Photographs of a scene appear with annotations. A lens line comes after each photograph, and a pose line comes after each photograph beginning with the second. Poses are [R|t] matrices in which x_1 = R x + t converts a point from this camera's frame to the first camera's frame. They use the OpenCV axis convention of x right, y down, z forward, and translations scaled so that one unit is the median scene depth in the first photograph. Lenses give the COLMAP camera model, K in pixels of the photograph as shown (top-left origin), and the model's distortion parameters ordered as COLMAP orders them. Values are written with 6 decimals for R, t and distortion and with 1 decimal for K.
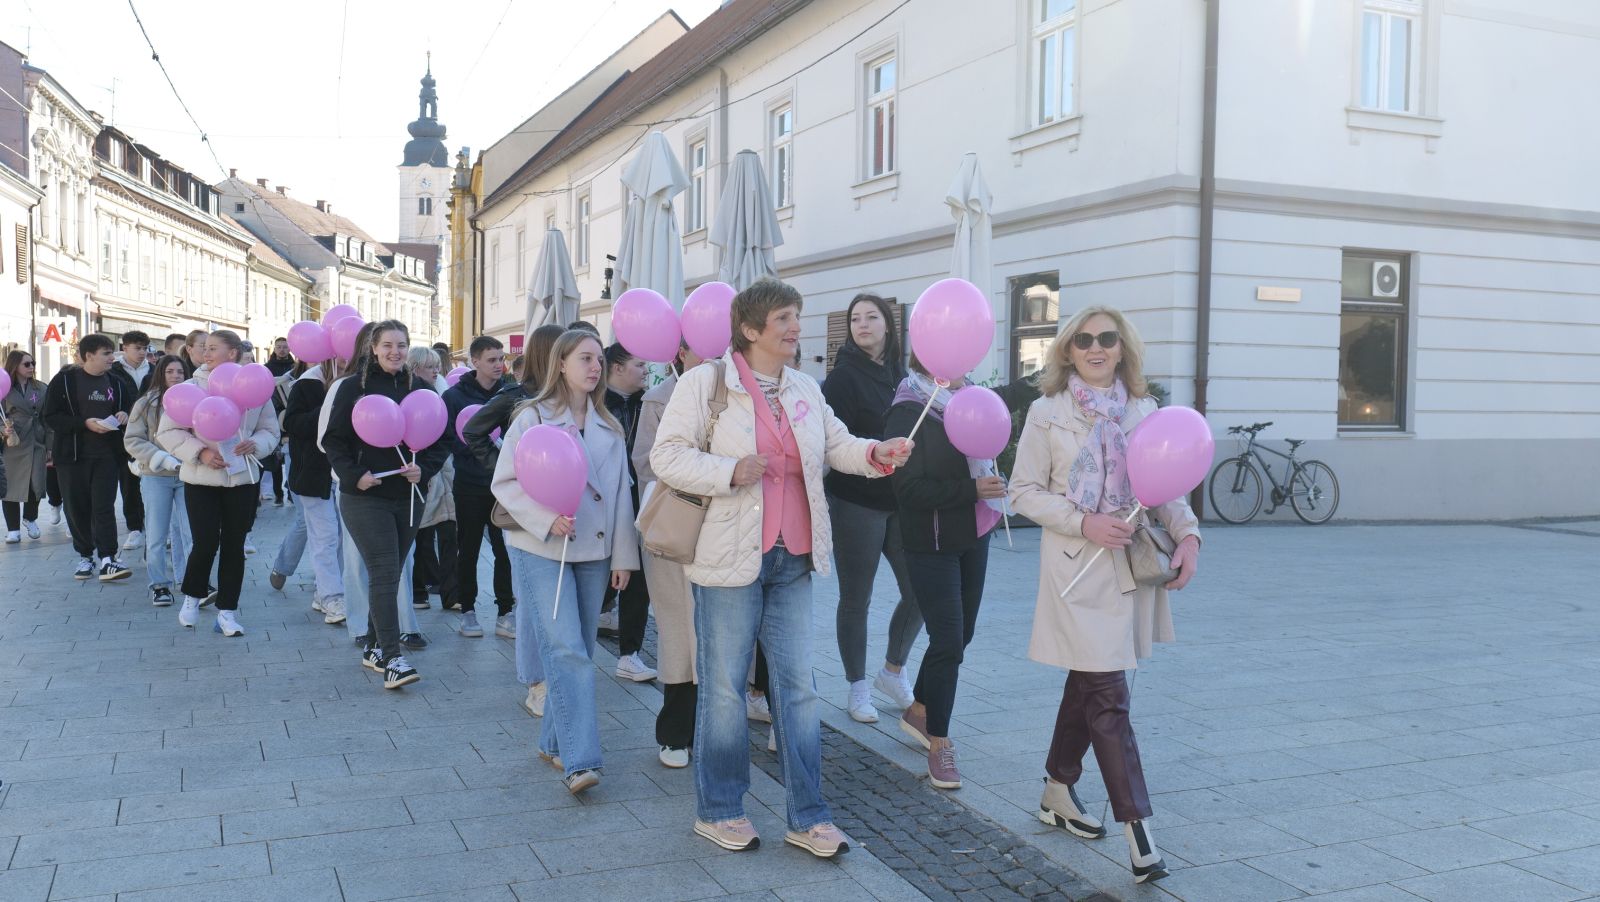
lens RADIAL K [[1368.5, 0, 795.9], [0, 1368.5, 448.4], [0, 0, 1]] dist [0.009149, -0.011202]
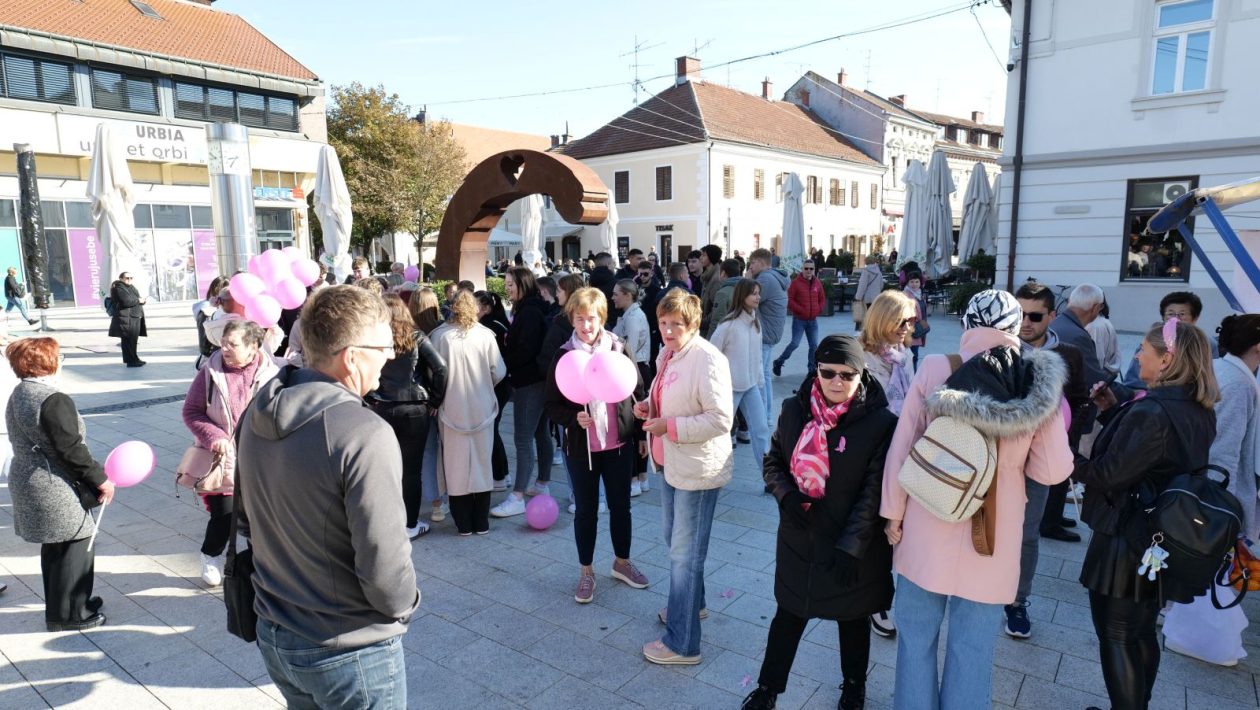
lens RADIAL K [[747.1, 0, 627.3], [0, 747.1, 363.5], [0, 0, 1]] dist [-0.015745, 0.005084]
pose [[0.497168, 0.110356, -0.860608, 0.298809], [-0.009460, 0.992509, 0.121804, -0.006010], [0.867603, -0.052416, 0.494488, -0.020492]]
